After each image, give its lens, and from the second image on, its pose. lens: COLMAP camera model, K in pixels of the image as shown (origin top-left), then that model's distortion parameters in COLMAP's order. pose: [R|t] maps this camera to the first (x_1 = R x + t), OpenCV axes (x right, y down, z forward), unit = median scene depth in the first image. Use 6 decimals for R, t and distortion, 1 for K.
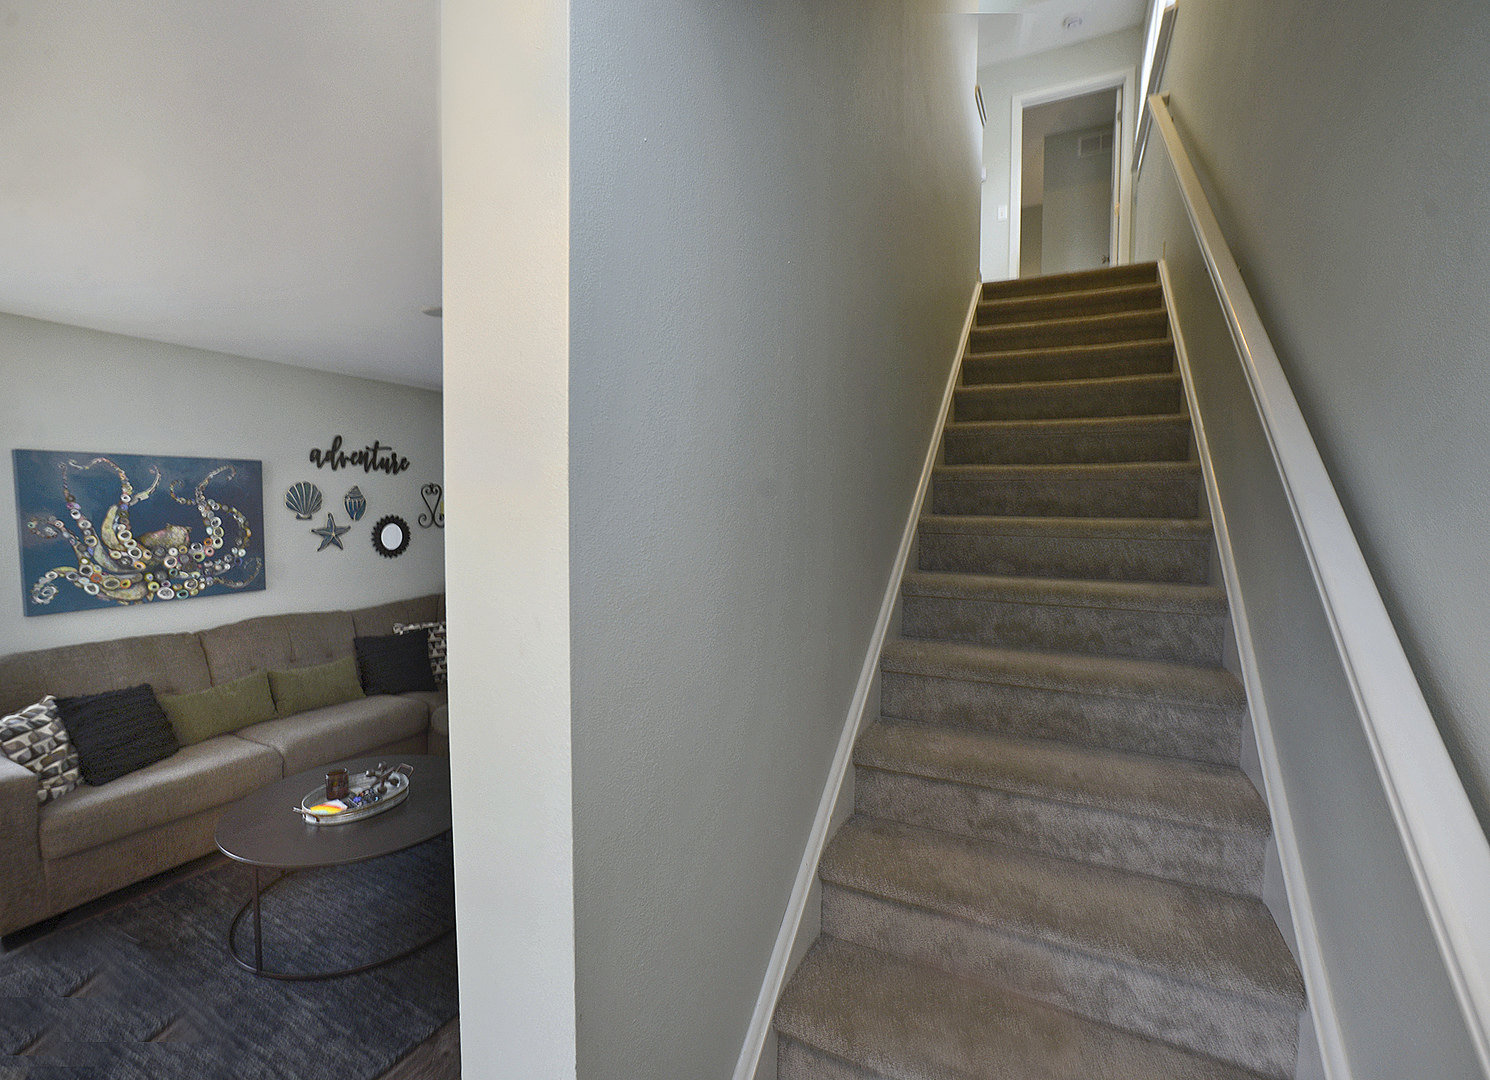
lens RADIAL K [[699.7, 0, 744.6], [0, 699.7, 546.0], [0, 0, 1]] dist [-0.062691, 0.031280]
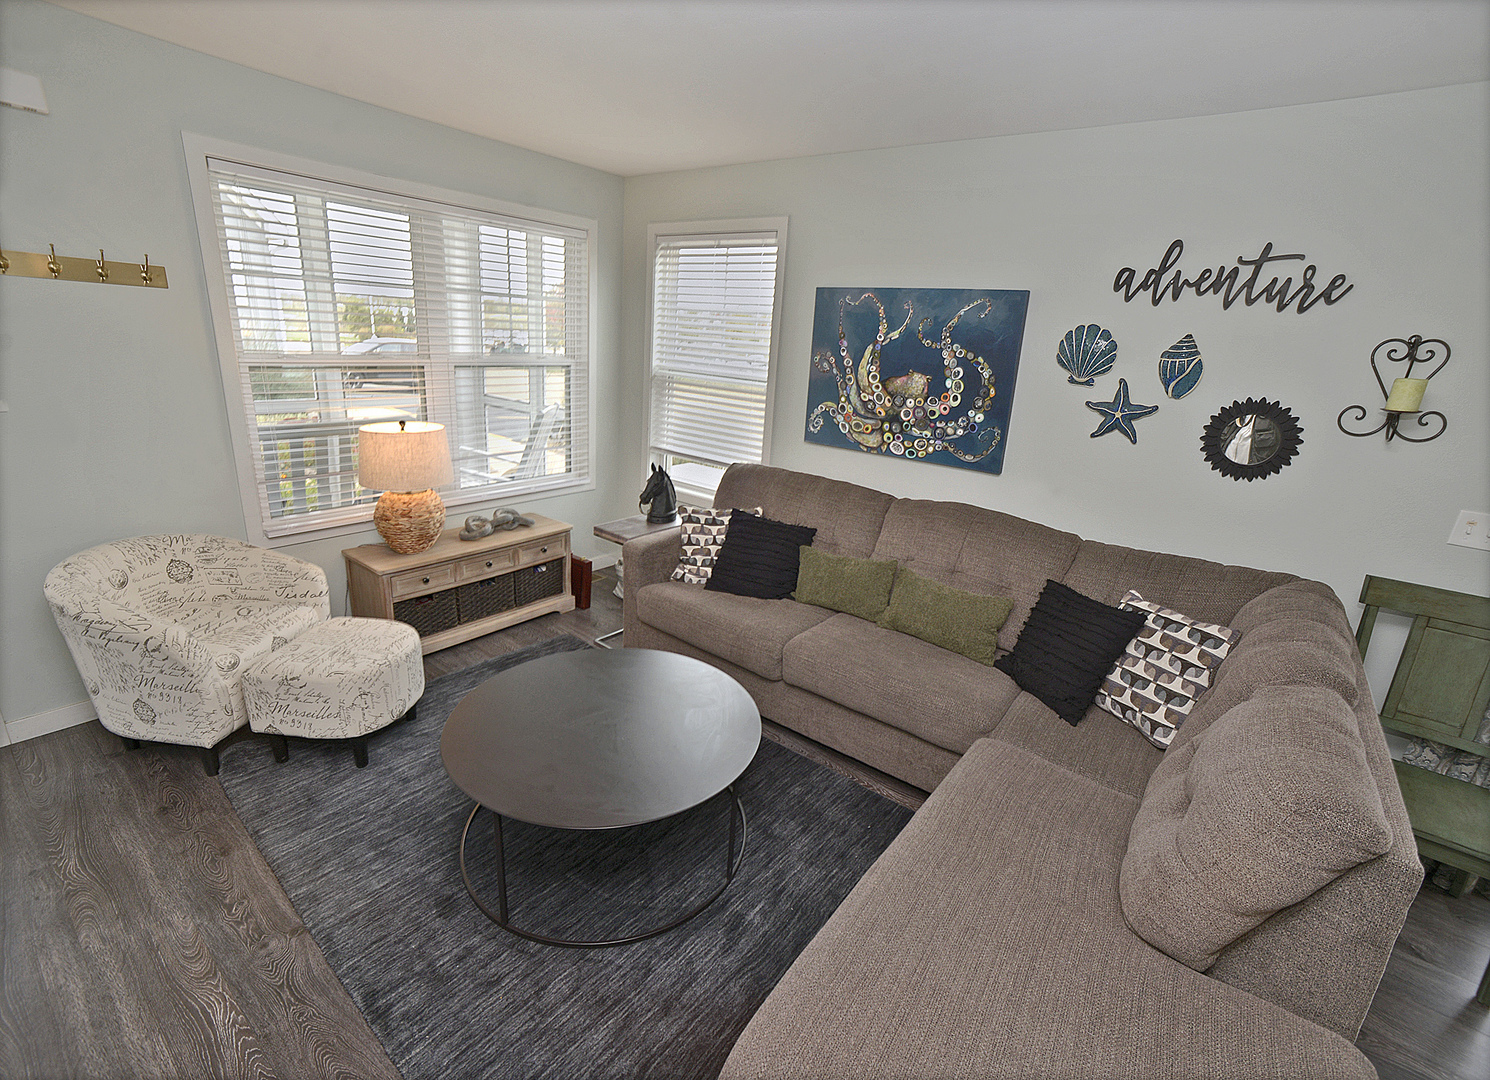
lens RADIAL K [[699.7, 0, 744.6], [0, 699.7, 546.0], [0, 0, 1]] dist [-0.062691, 0.031280]
pose [[-0.227251, 0.272445, -0.934949, 0.090629], [-0.121878, 0.944563, 0.304871, -0.063686], [0.966179, 0.183232, -0.181448, 0.987753]]
